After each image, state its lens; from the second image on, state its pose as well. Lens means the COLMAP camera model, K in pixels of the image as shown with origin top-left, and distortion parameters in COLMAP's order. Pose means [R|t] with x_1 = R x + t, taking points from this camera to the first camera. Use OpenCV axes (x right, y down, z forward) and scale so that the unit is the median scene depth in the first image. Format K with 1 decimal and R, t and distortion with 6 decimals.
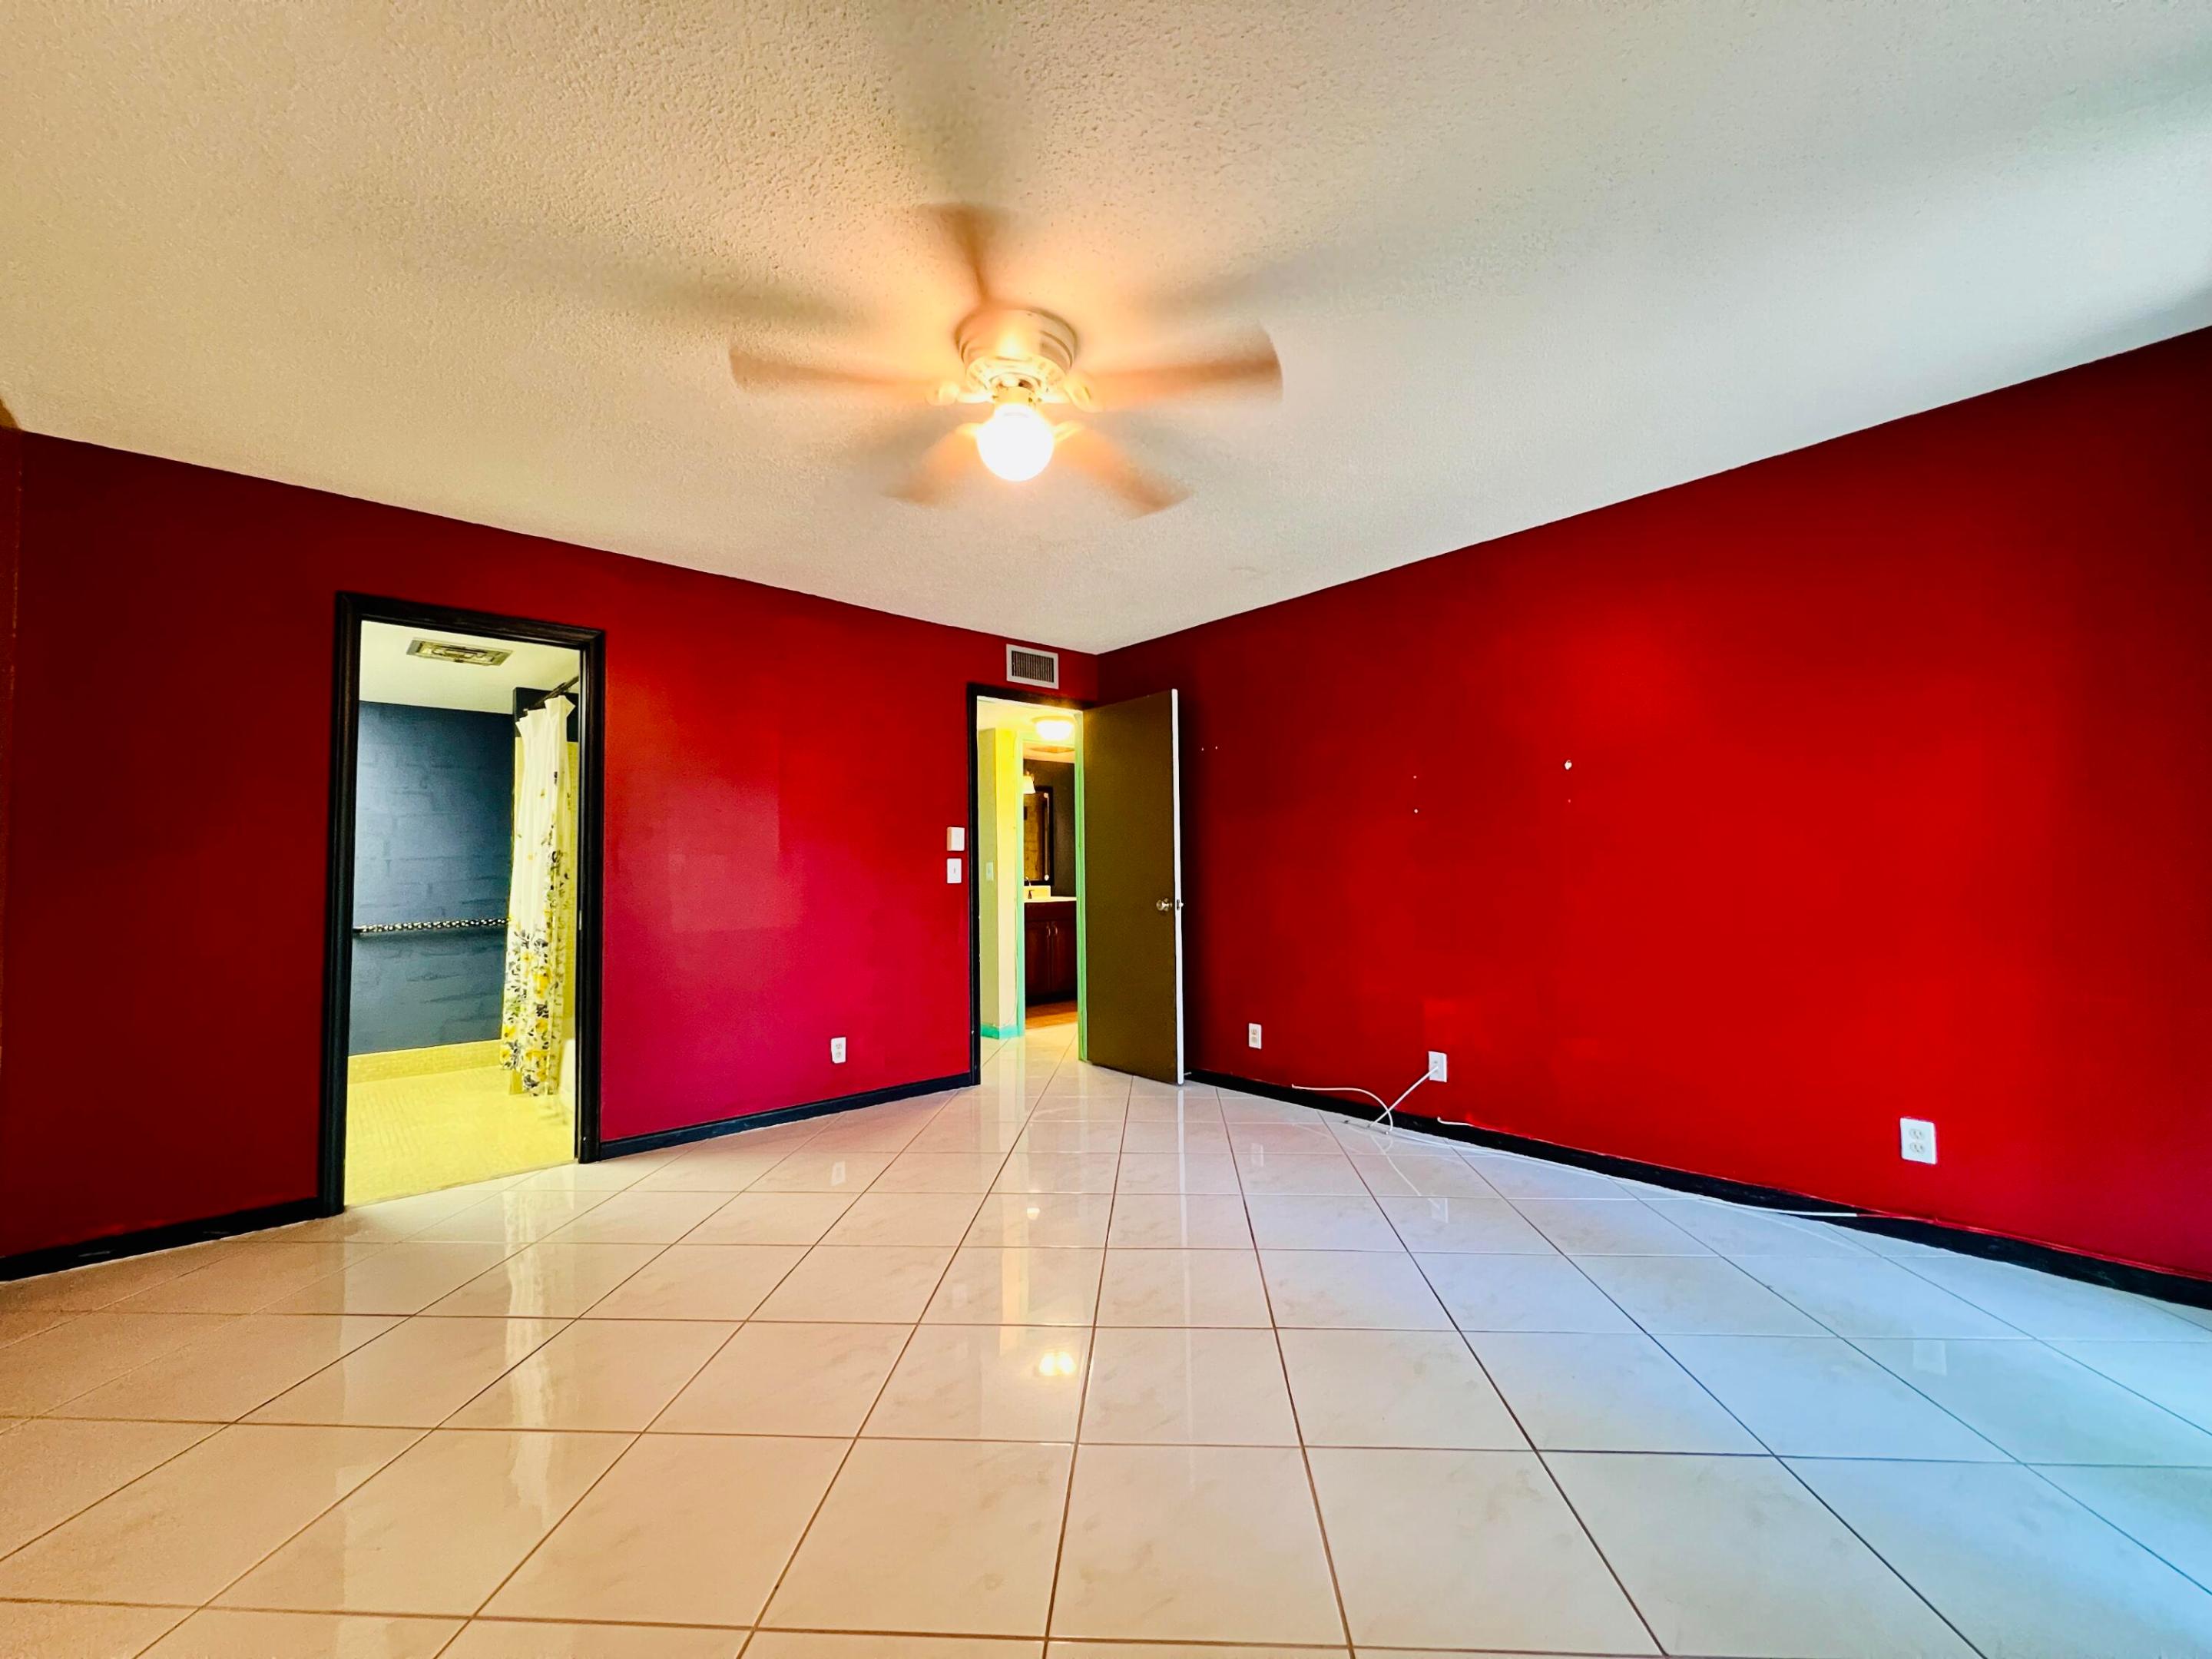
lens RADIAL K [[895.6, 0, 1110.5], [0, 895.6, 821.6], [0, 0, 1]] dist [-0.001958, -0.000190]
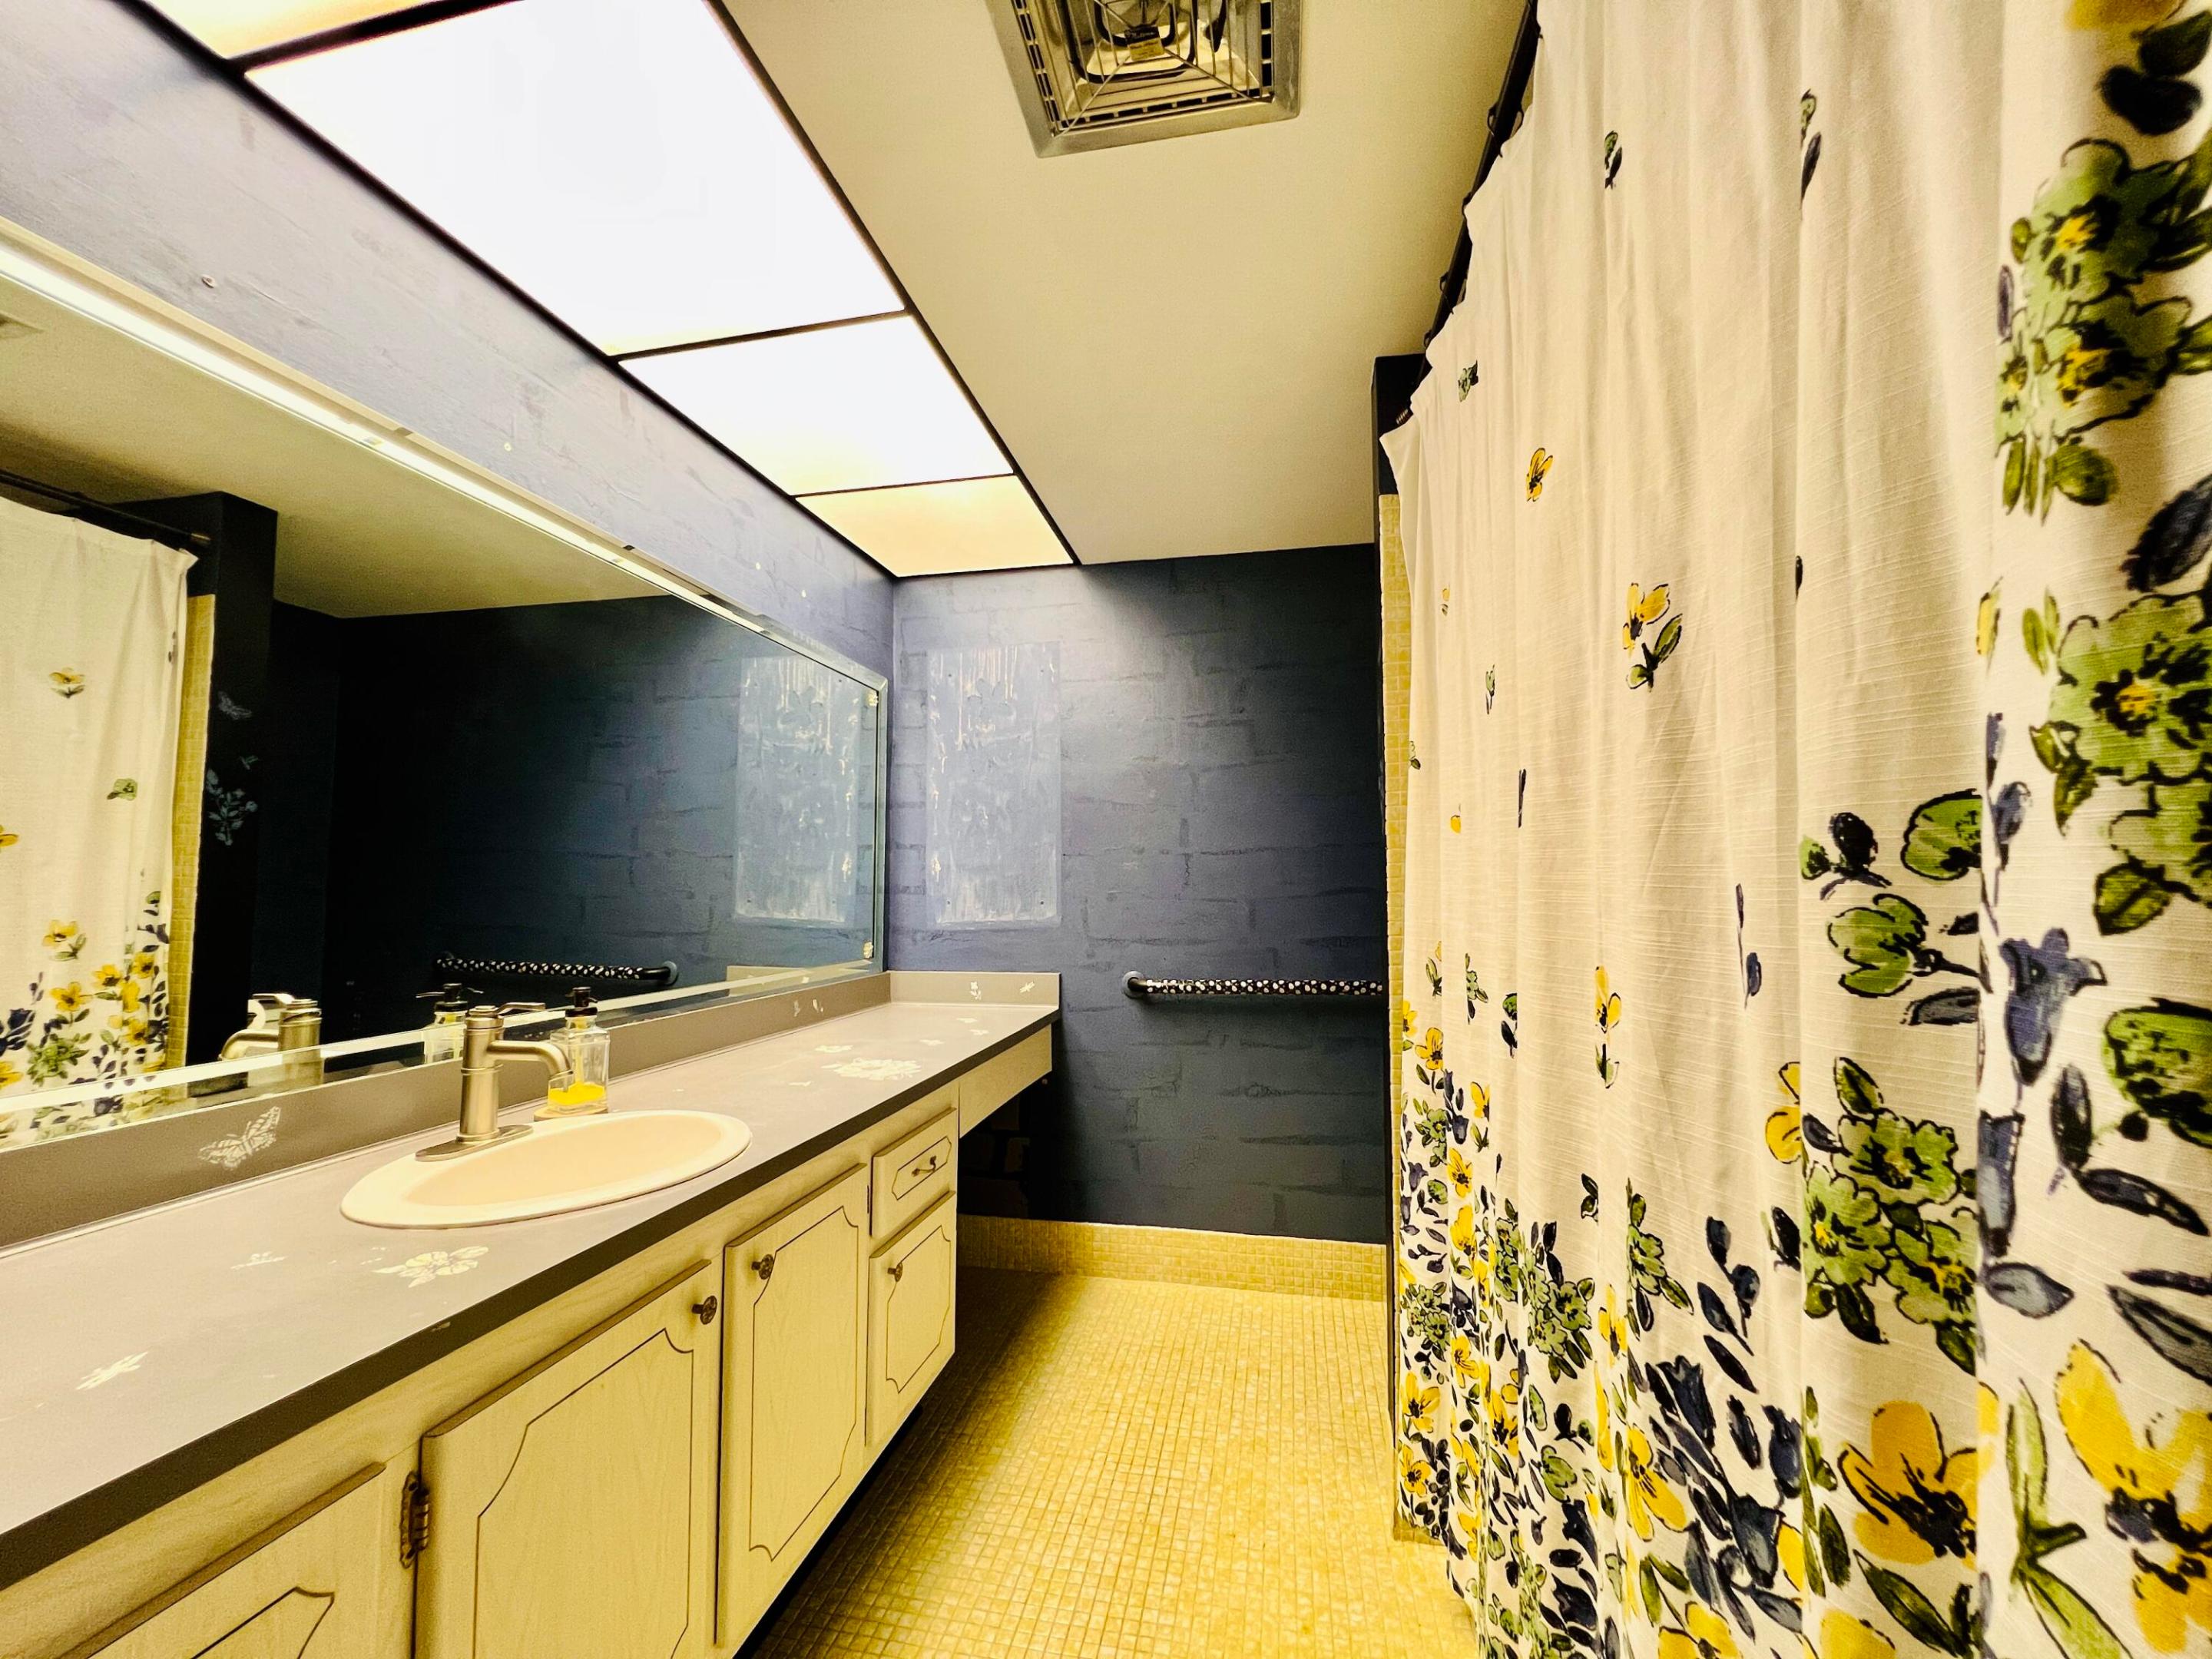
lens RADIAL K [[895.6, 0, 1102.9], [0, 895.6, 833.7], [0, 0, 1]] dist [-0.001958, -0.000190]
pose [[0.627587, -0.034459, -0.777783, -0.429318], [0.025292, 0.999395, -0.023870, 0.042236], [0.778135, -0.004691, 0.628079, 0.630653]]
